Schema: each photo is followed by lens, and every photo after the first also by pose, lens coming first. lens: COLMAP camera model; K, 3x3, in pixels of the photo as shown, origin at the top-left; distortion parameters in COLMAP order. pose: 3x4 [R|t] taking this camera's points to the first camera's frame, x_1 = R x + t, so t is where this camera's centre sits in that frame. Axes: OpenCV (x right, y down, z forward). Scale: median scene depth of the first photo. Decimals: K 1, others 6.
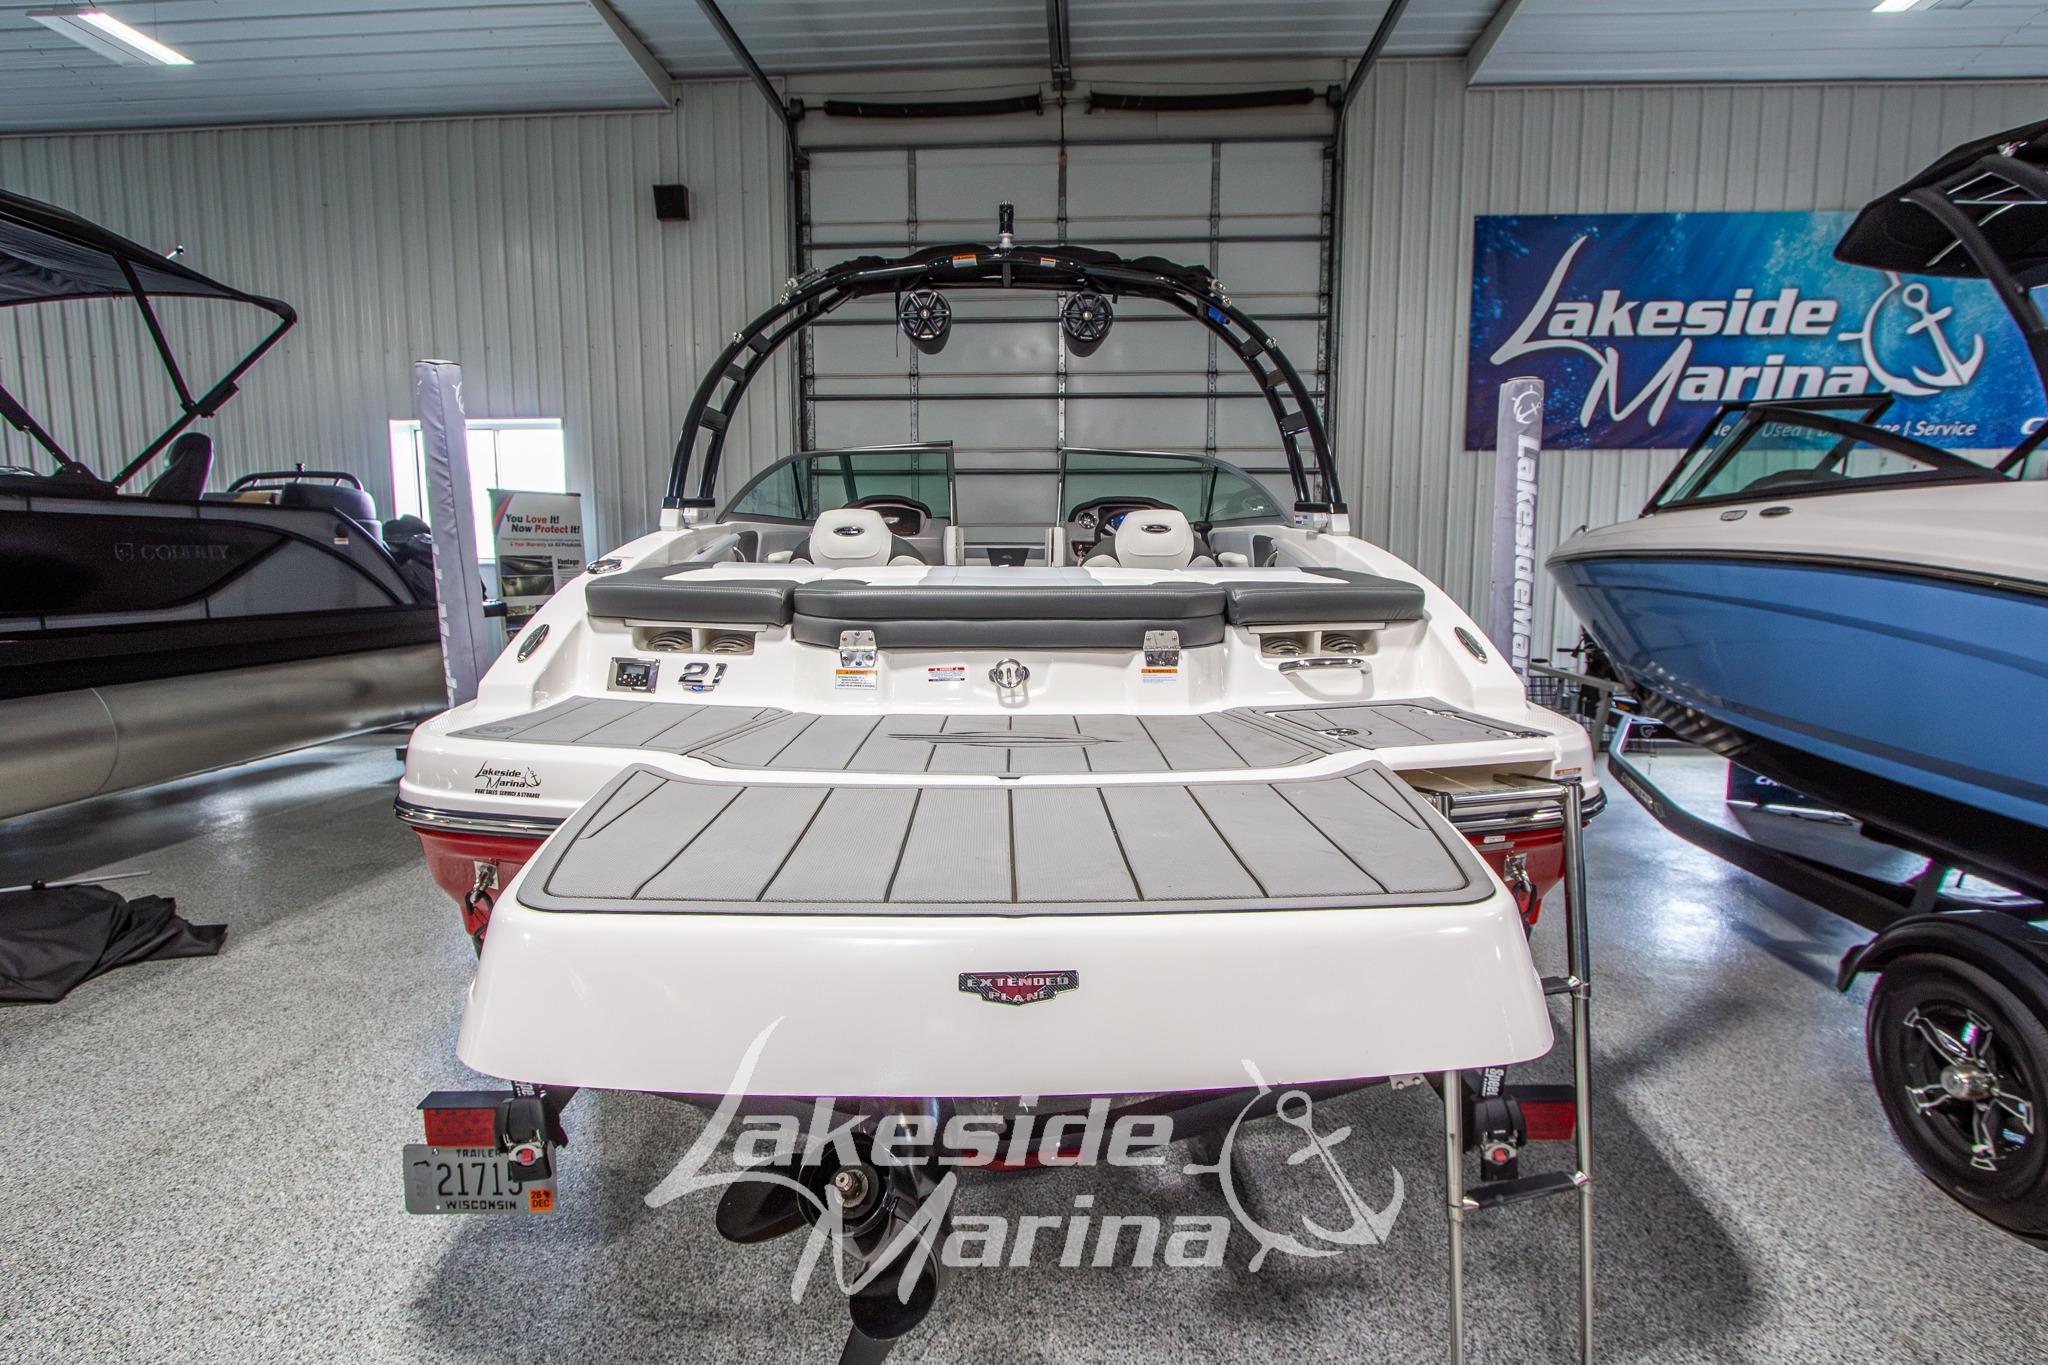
lens RADIAL K [[997.6, 0, 1032.0], [0, 997.6, 680.0], [0, 0, 1]] dist [-0.020278, 0.001402]
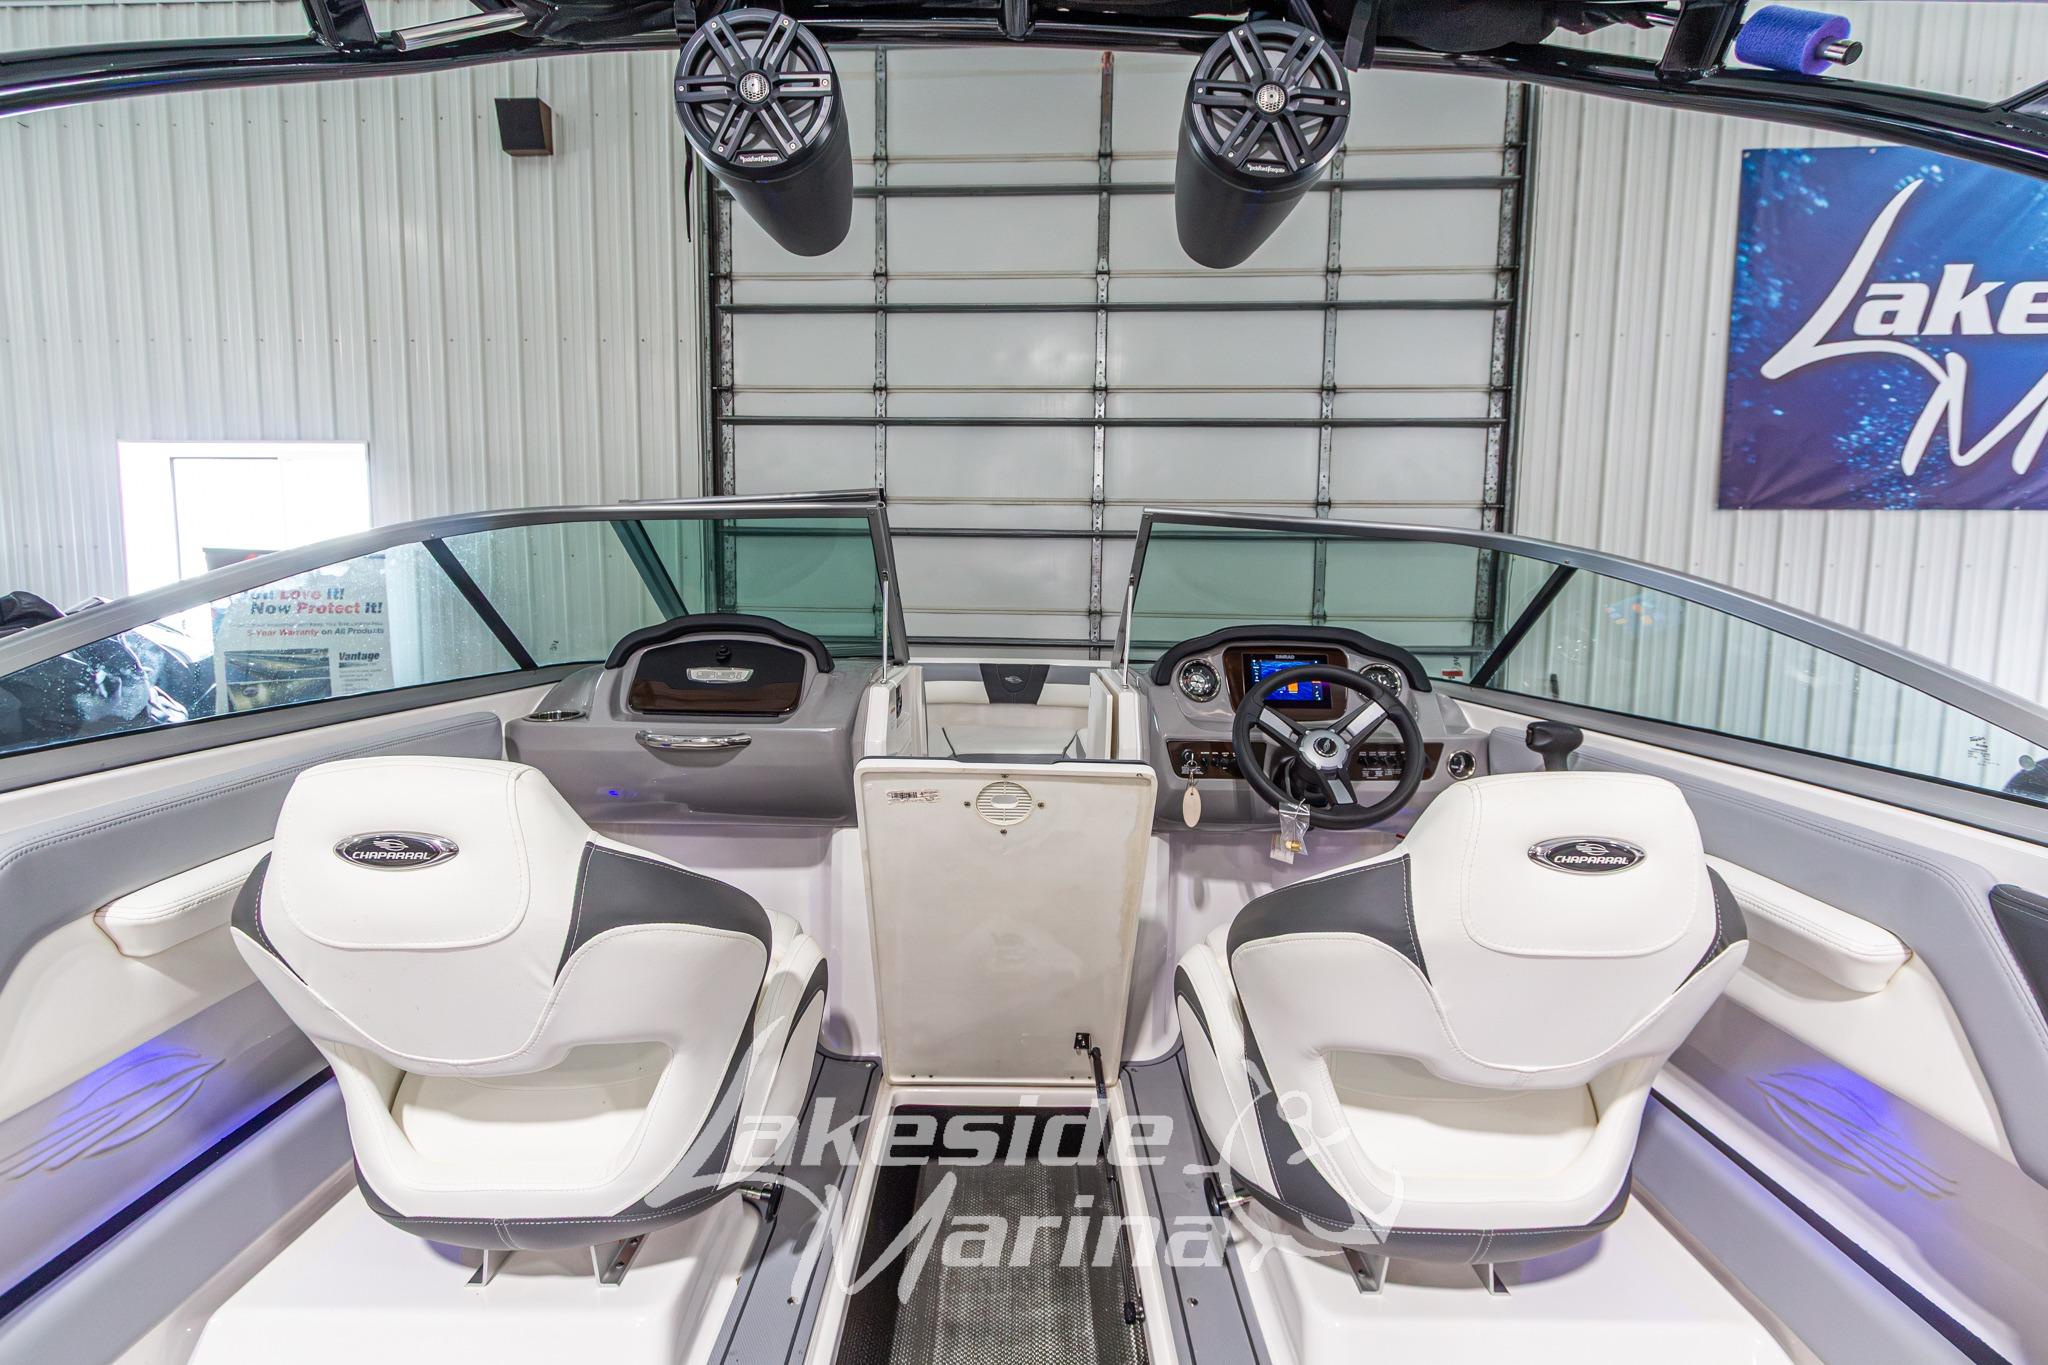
lens RADIAL K [[933.5, 0, 1032.5], [0, 933.5, 676.4], [0, 0, 1]] dist [0.007442, -0.003069]
pose [[0.999854, 0.014912, -0.008371, -0.007755], [-0.015189, 0.999303, -0.034086, -0.095990], [0.007857, 0.034209, 0.999384, 0.393791]]
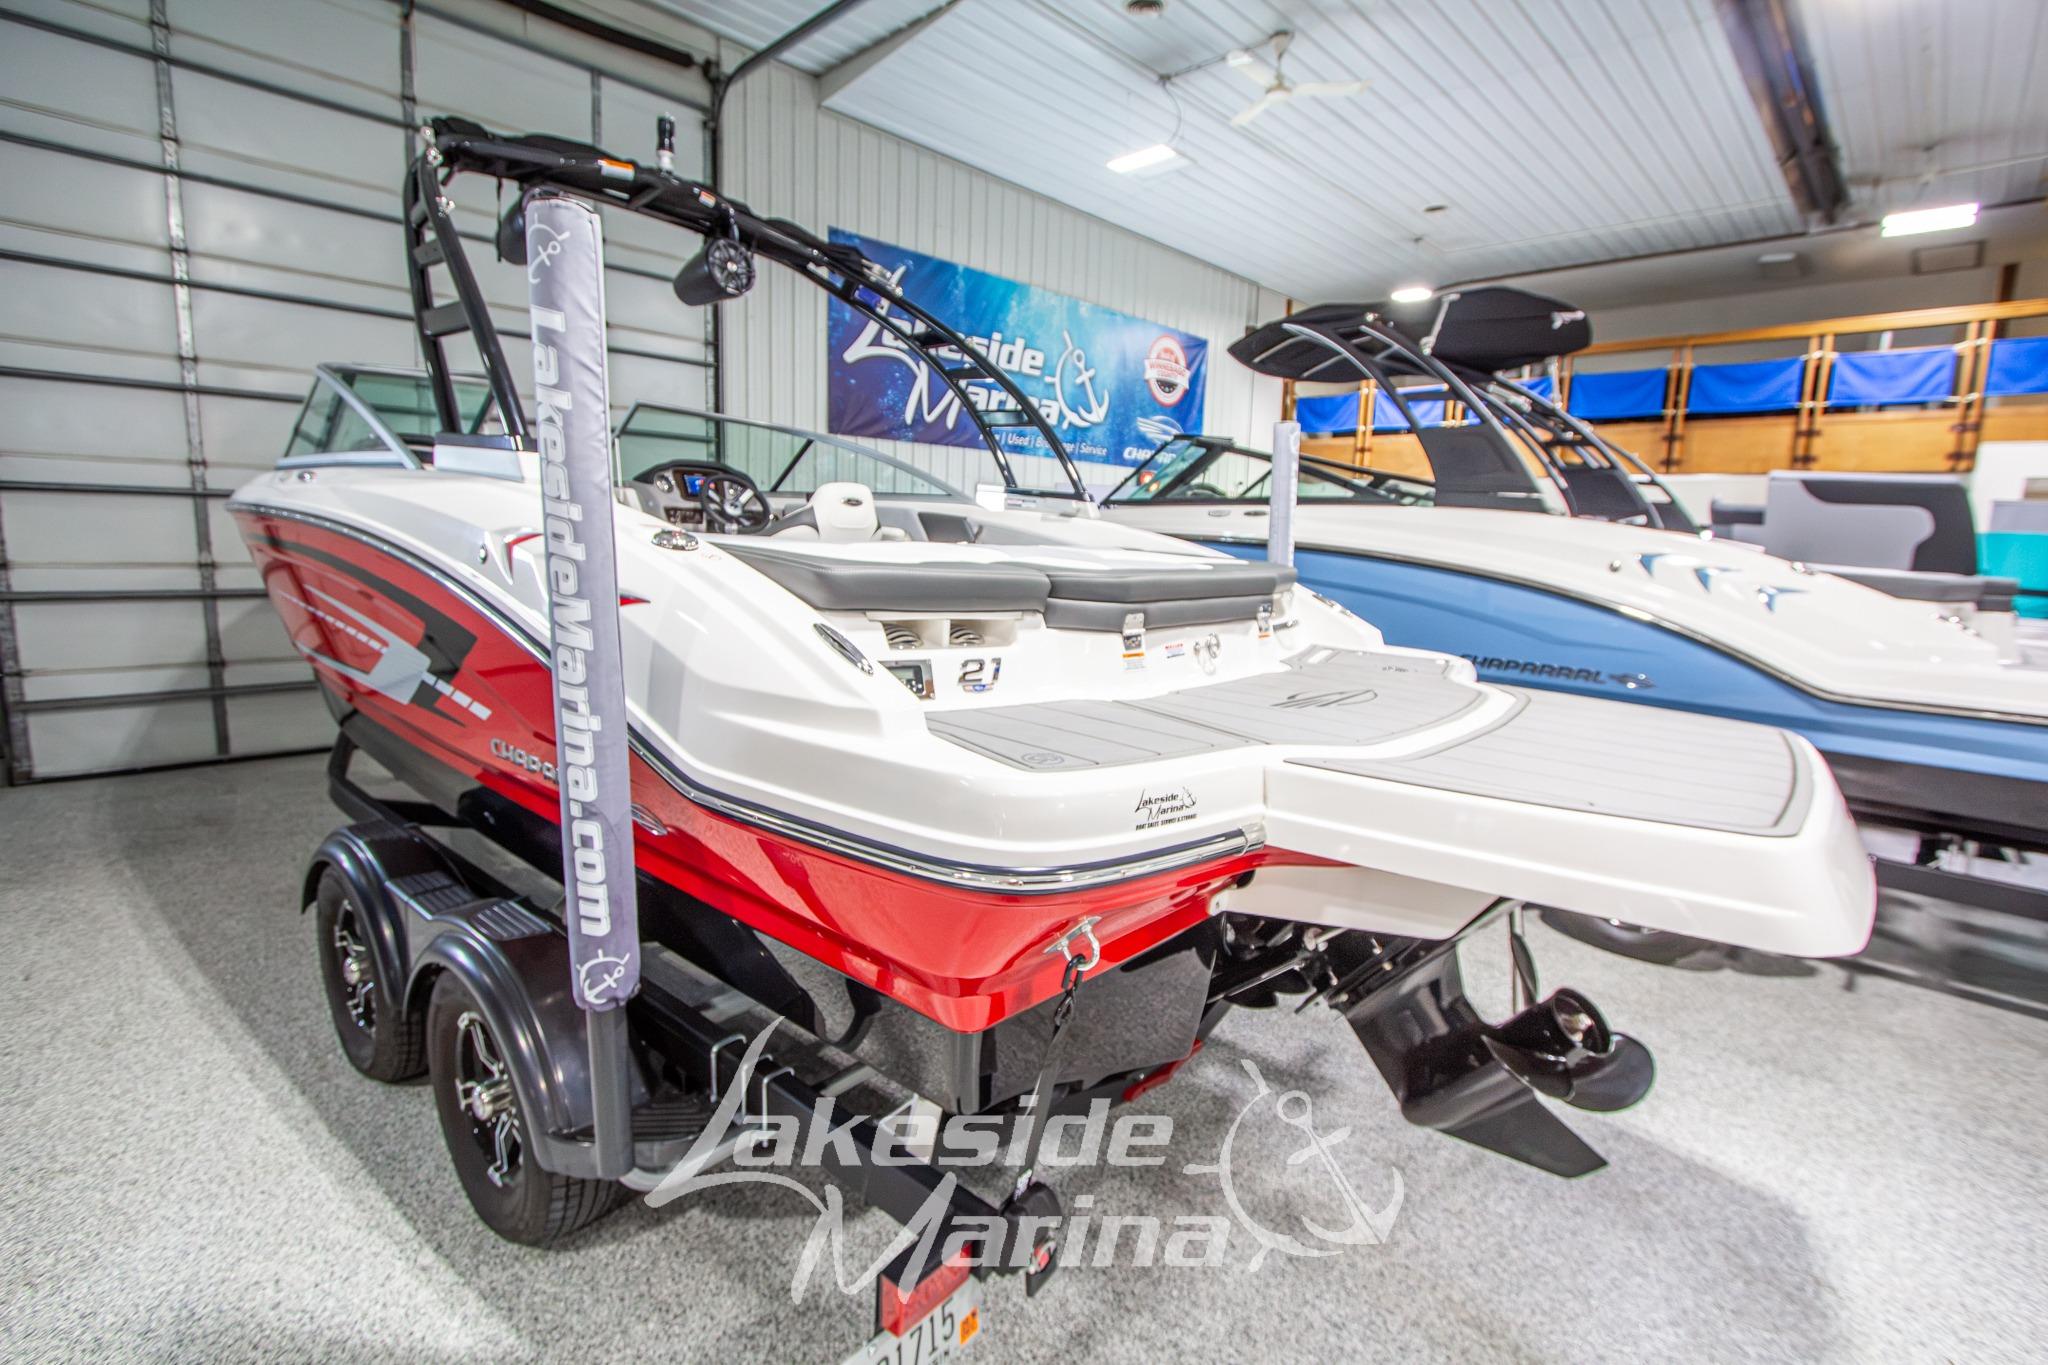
lens RADIAL K [[937.5, 0, 1031.5], [0, 937.5, 679.1], [0, 0, 1]] dist [-0.022682, 0.005976]
pose [[0.655214, -0.094065, 0.749564, -0.251100], [0.058694, 0.995557, 0.073629, -0.015633], [-0.753160, -0.004248, 0.657824, 0.116390]]
